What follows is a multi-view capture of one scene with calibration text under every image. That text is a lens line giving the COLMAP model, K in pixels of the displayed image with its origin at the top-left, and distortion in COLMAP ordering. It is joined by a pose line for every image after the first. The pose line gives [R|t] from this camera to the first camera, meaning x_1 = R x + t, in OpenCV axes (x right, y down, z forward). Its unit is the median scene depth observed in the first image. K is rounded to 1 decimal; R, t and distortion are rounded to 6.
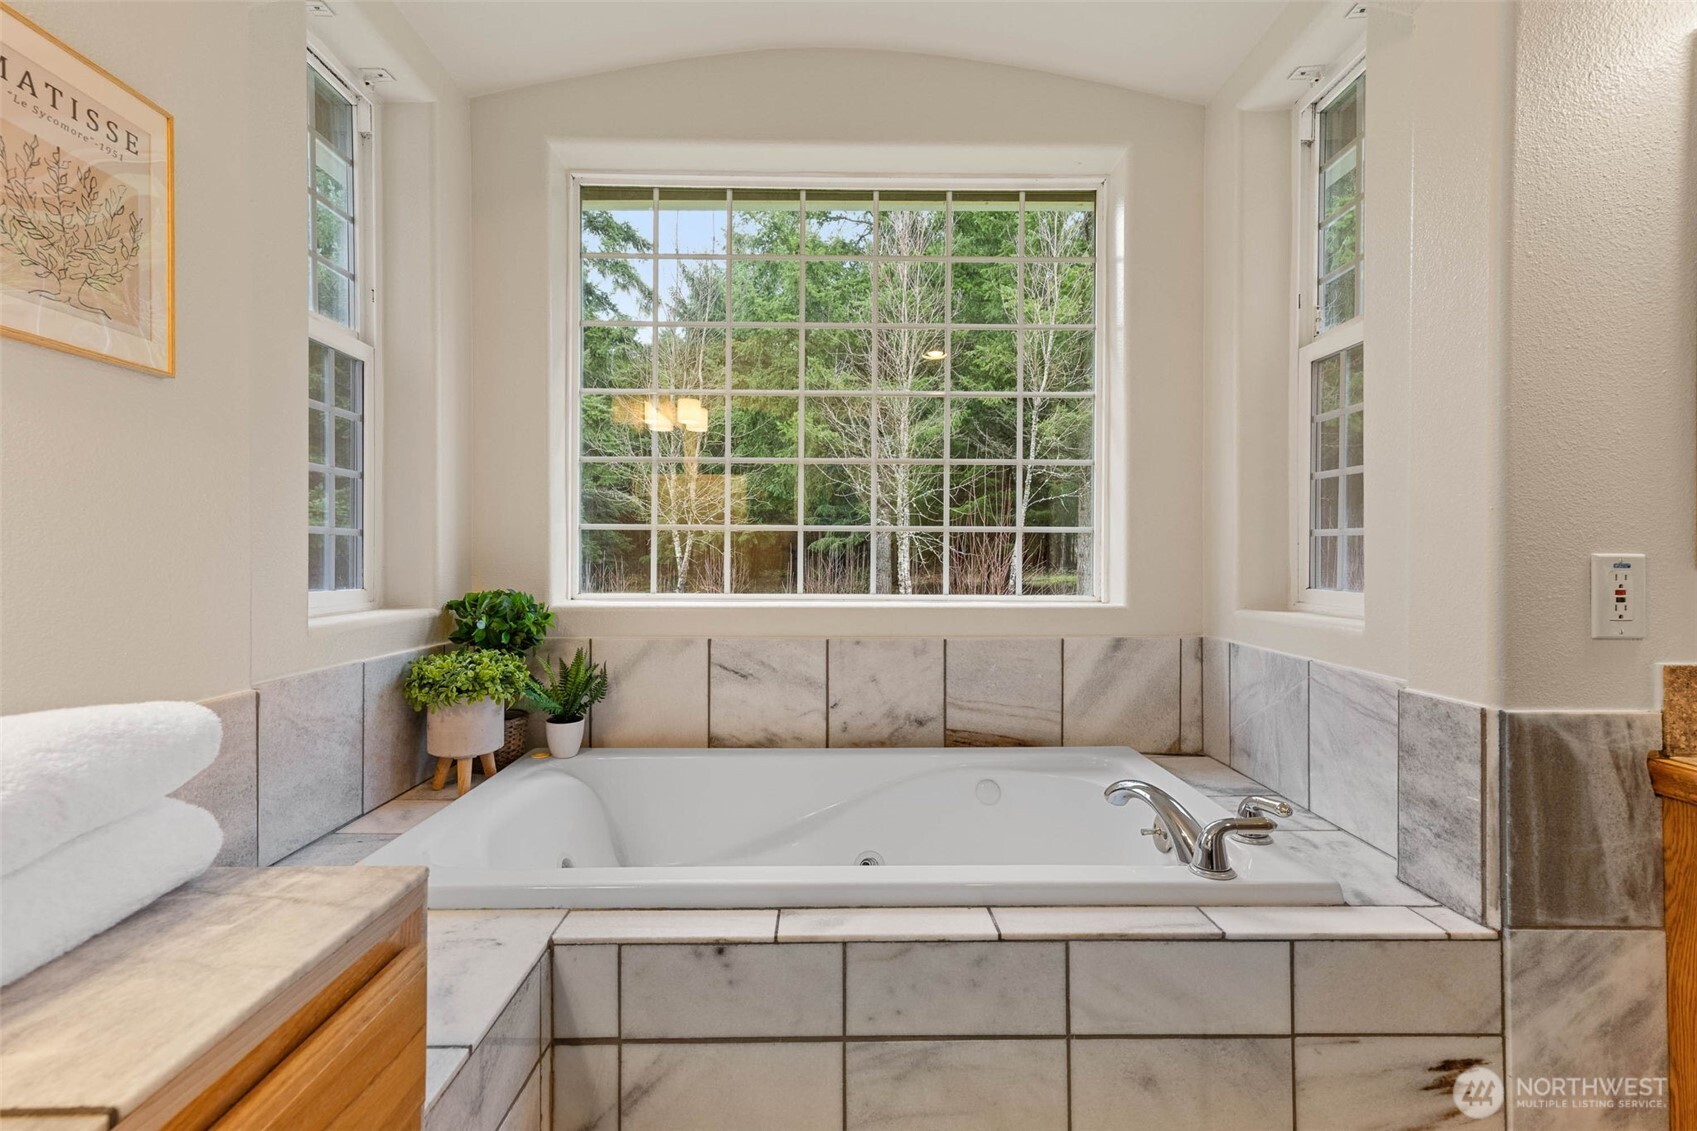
lens RADIAL K [[751.8, 0, 836.5], [0, 751.8, 561.8], [0, 0, 1]] dist [0.011715, 0.001356]
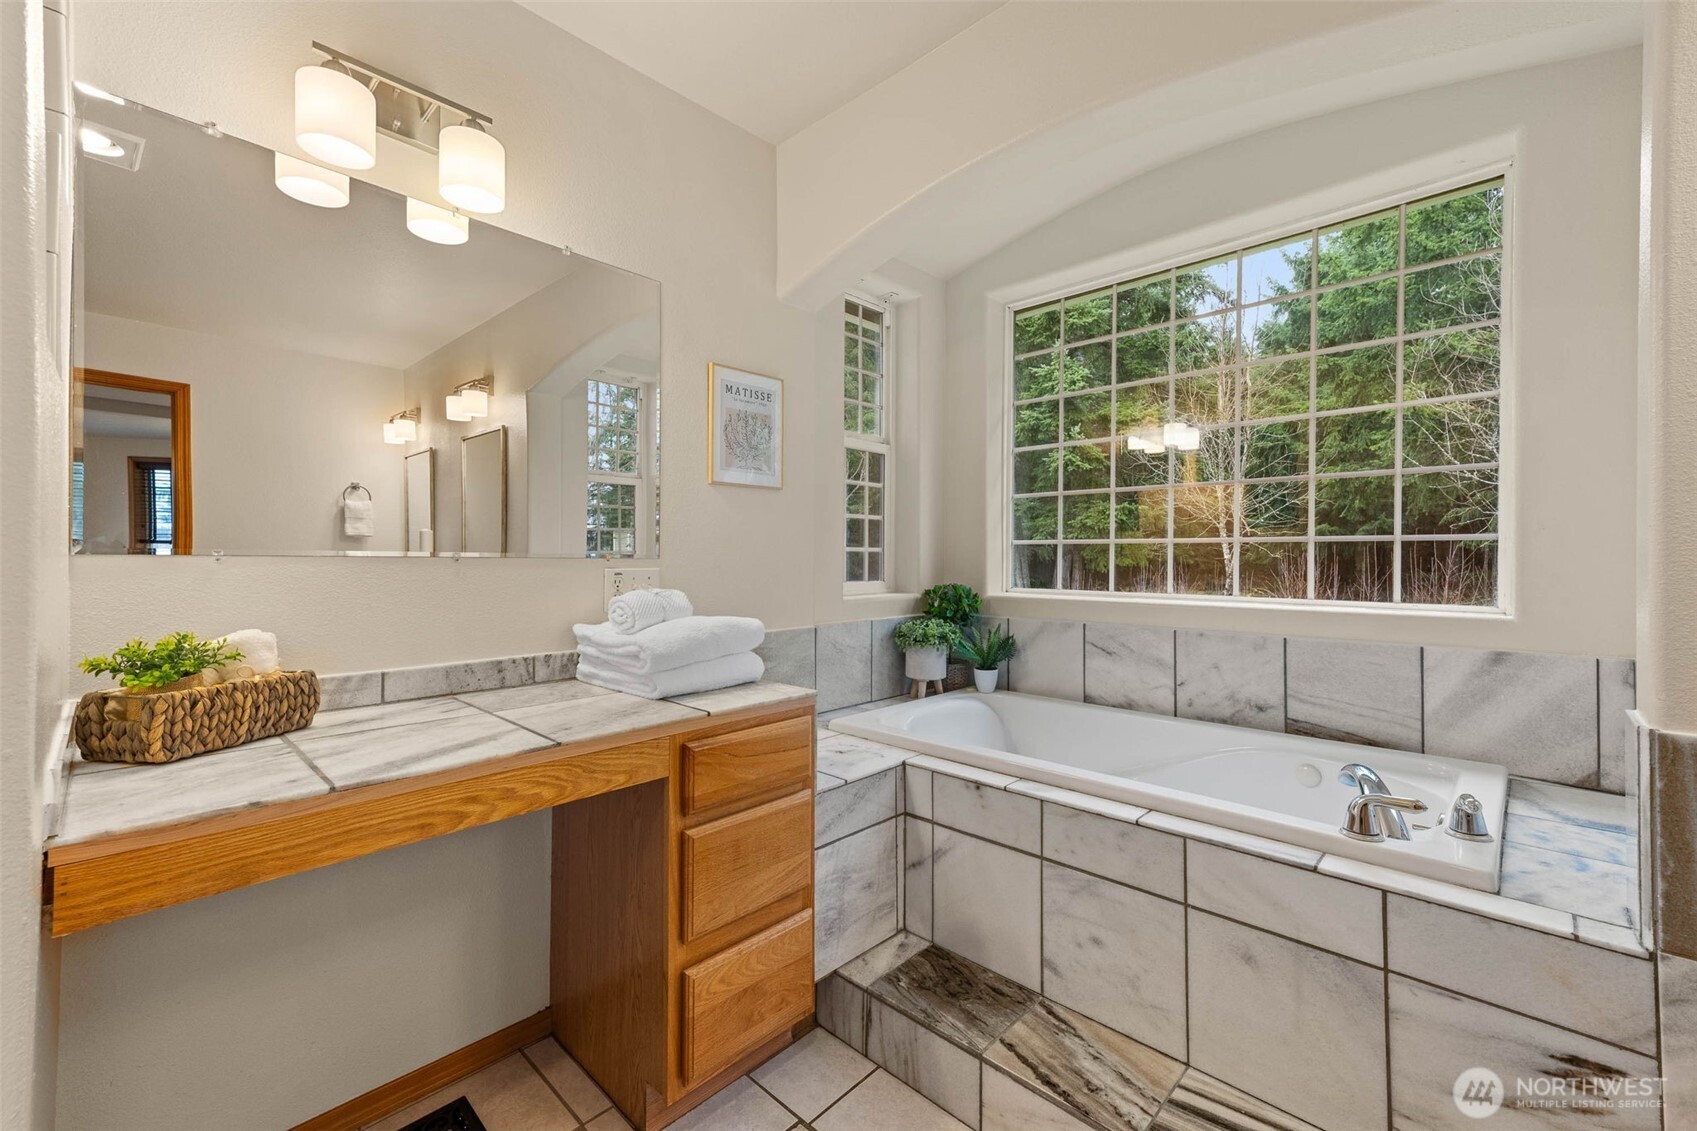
lens RADIAL K [[694.0, 0, 850.0], [0, 694.0, 558.4], [0, 0, 1]] dist [0.010405, -0.000522]
pose [[0.714953, -0.000496, -0.699172, 0.479671], [-0.002973, 0.999989, -0.003749, -0.012563], [0.699166, 0.004759, 0.714944, -0.241273]]
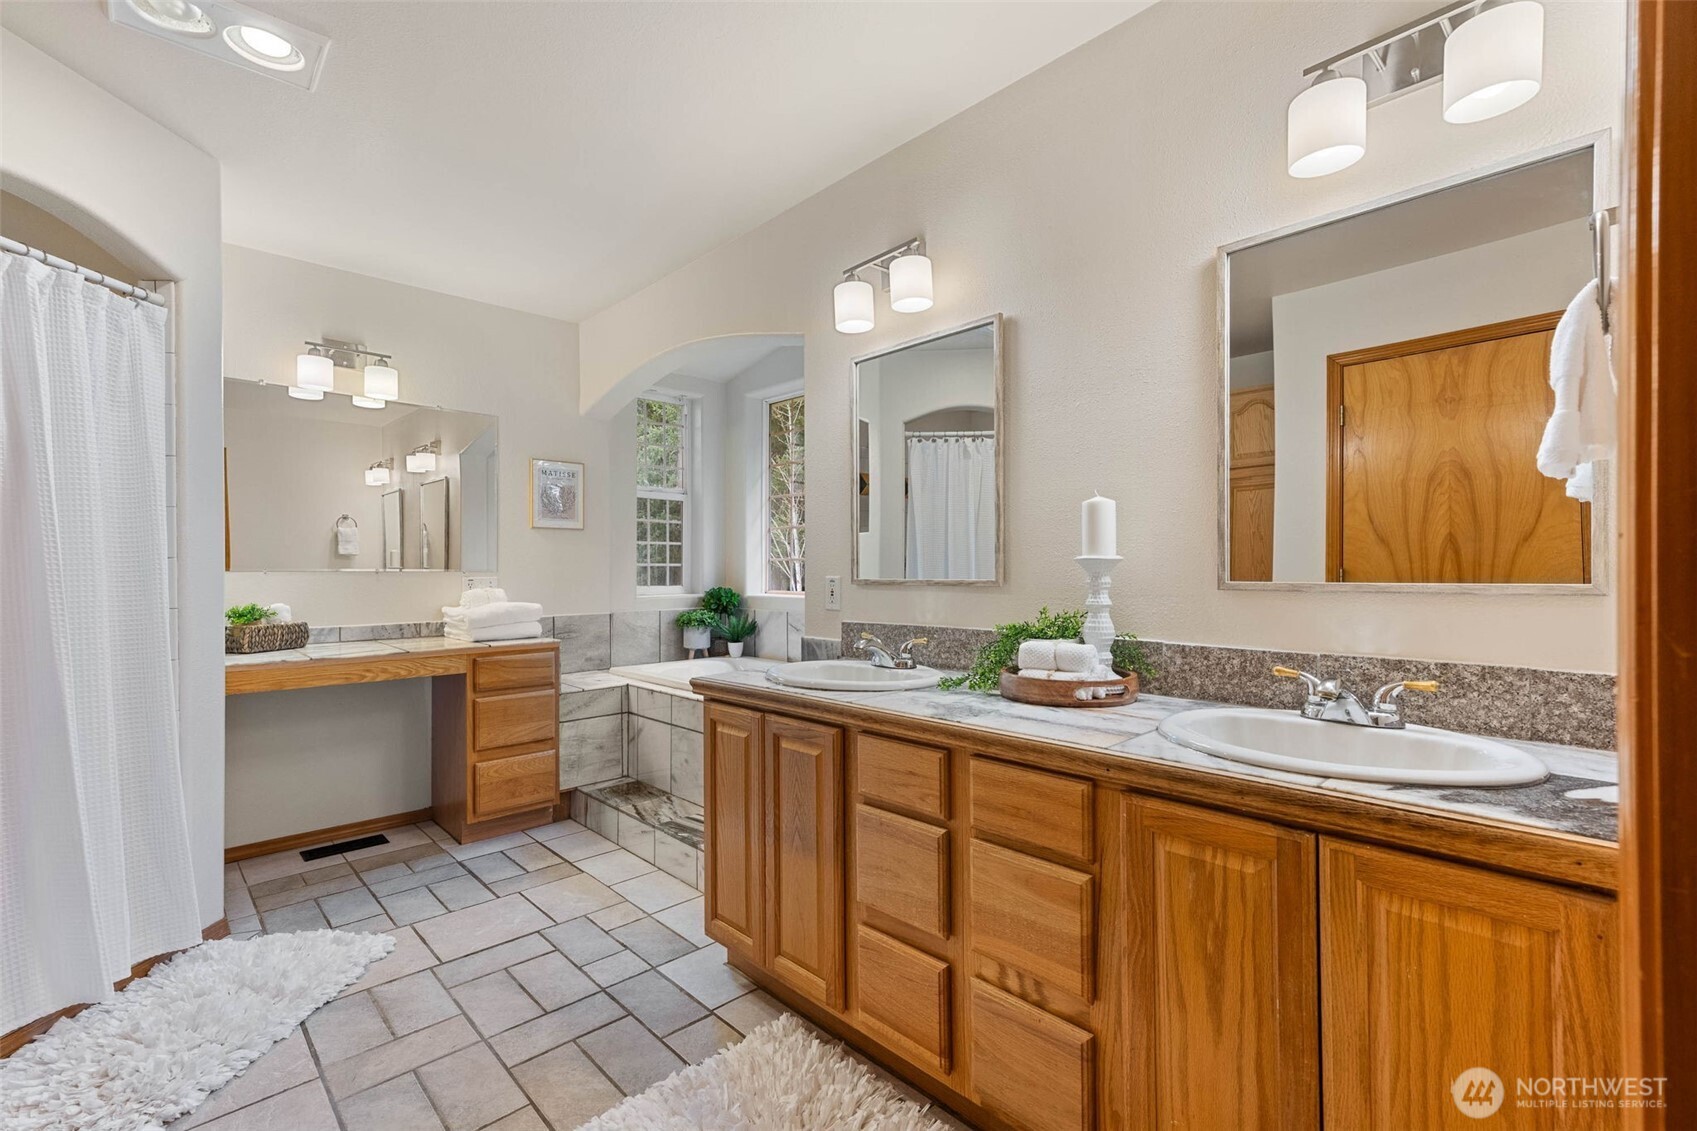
lens RADIAL K [[753.0, 0, 857.5], [0, 753.0, 572.5], [0, 0, 1]] dist [0.011557, 0.001392]
pose [[0.683077, 0.001100, -0.730346, 1.800326], [0.000349, 0.999998, 0.001832, -0.017052], [0.730347, -0.001507, 0.683075, -0.387112]]
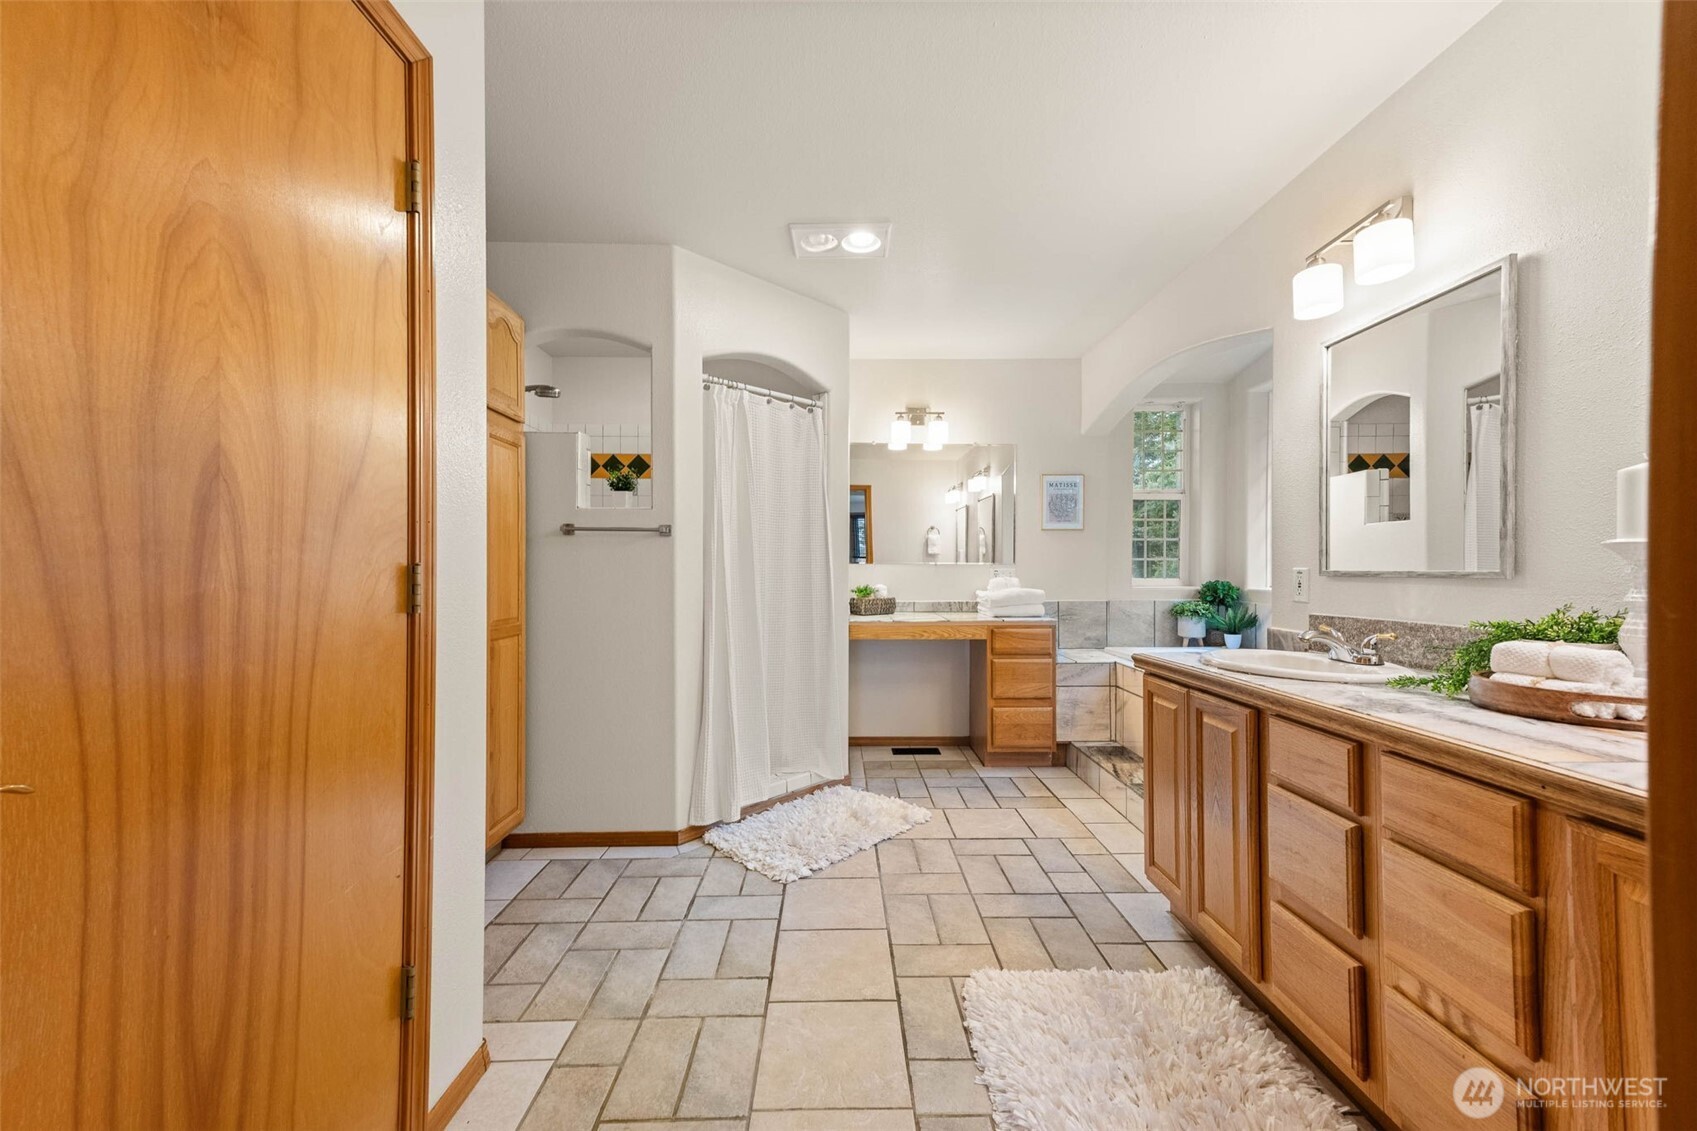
lens RADIAL K [[671.4, 0, 841.9], [0, 671.4, 567.1], [0, 0, 1]] dist [0.019945, -0.000025]
pose [[-0.006979, 0.000174, -0.999976, 2.016011], [-0.003107, 0.999995, 0.000196, -0.004913], [0.999971, 0.003109, -0.006979, -0.285304]]
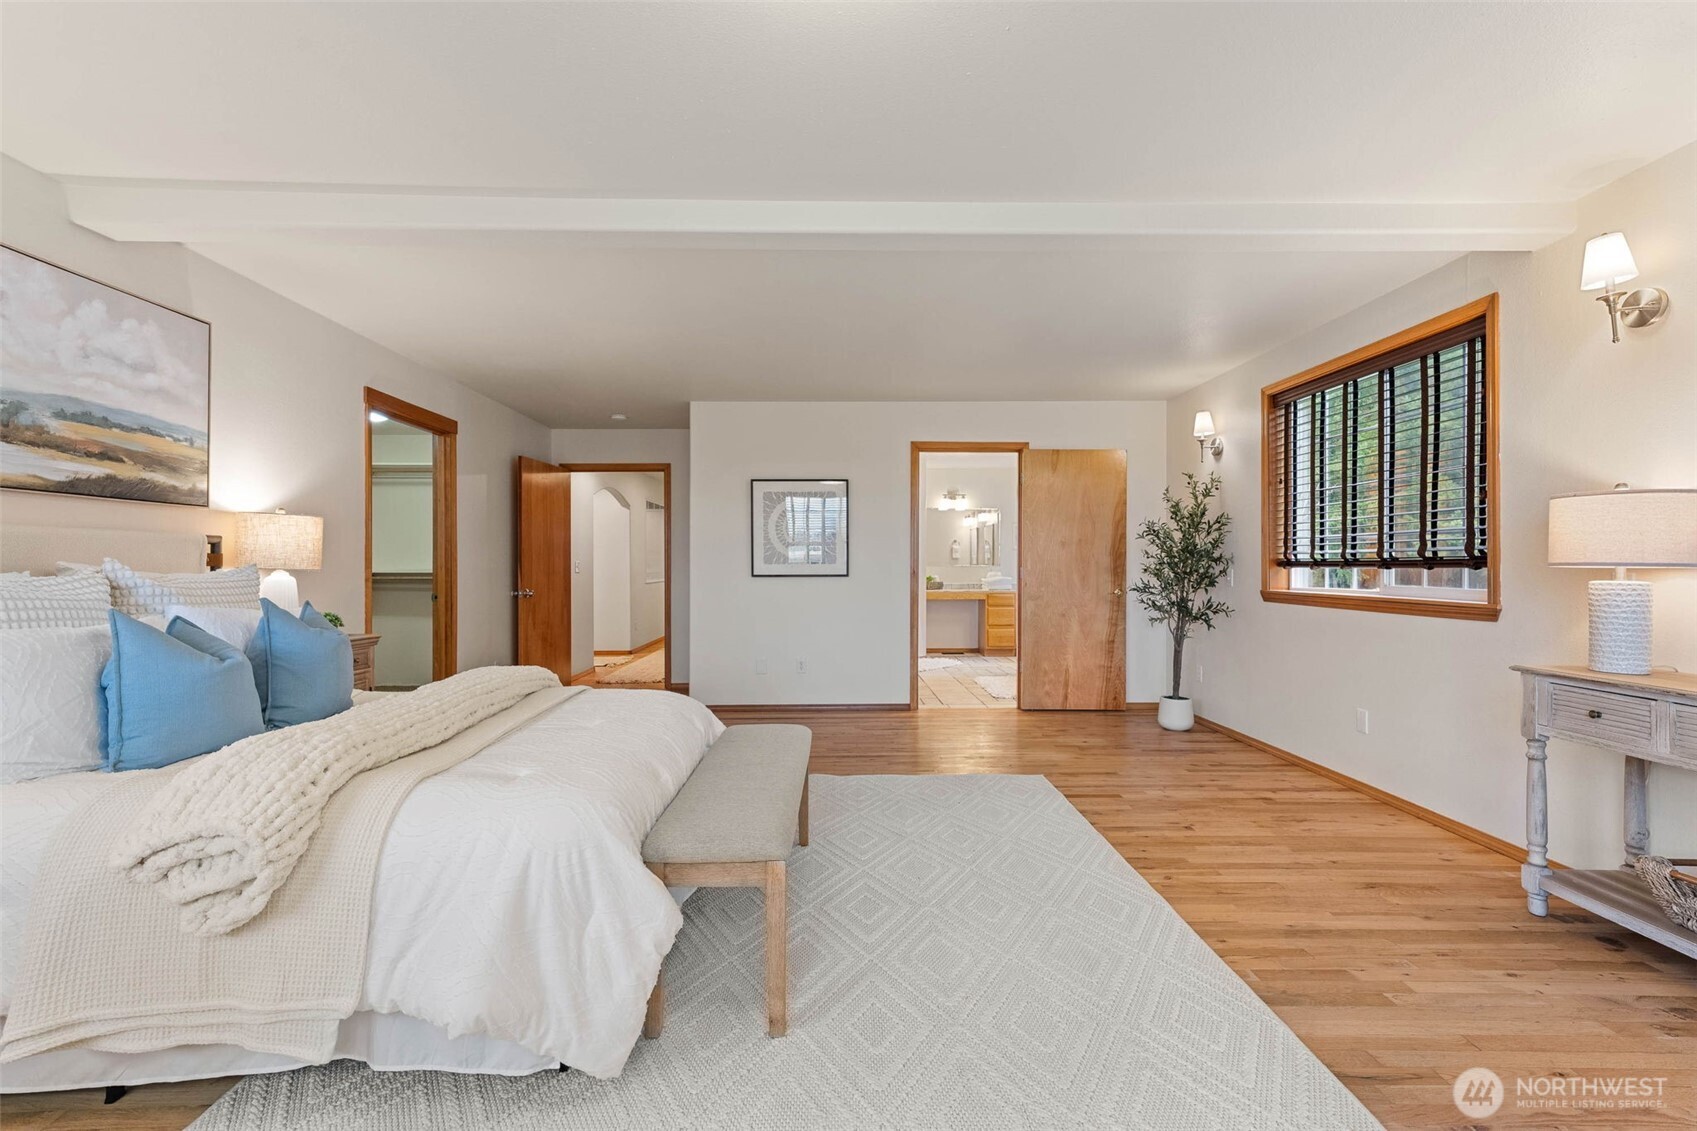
lens RADIAL K [[751.8, 0, 839.5], [0, 751.8, 567.7], [0, 0, 1]] dist [0.011715, 0.001356]
pose [[-0.007076, 0.005921, -0.999957, 5.447185], [0.001314, 0.999982, 0.005911, -0.038569], [0.999974, -0.001272, -0.007084, -0.876197]]
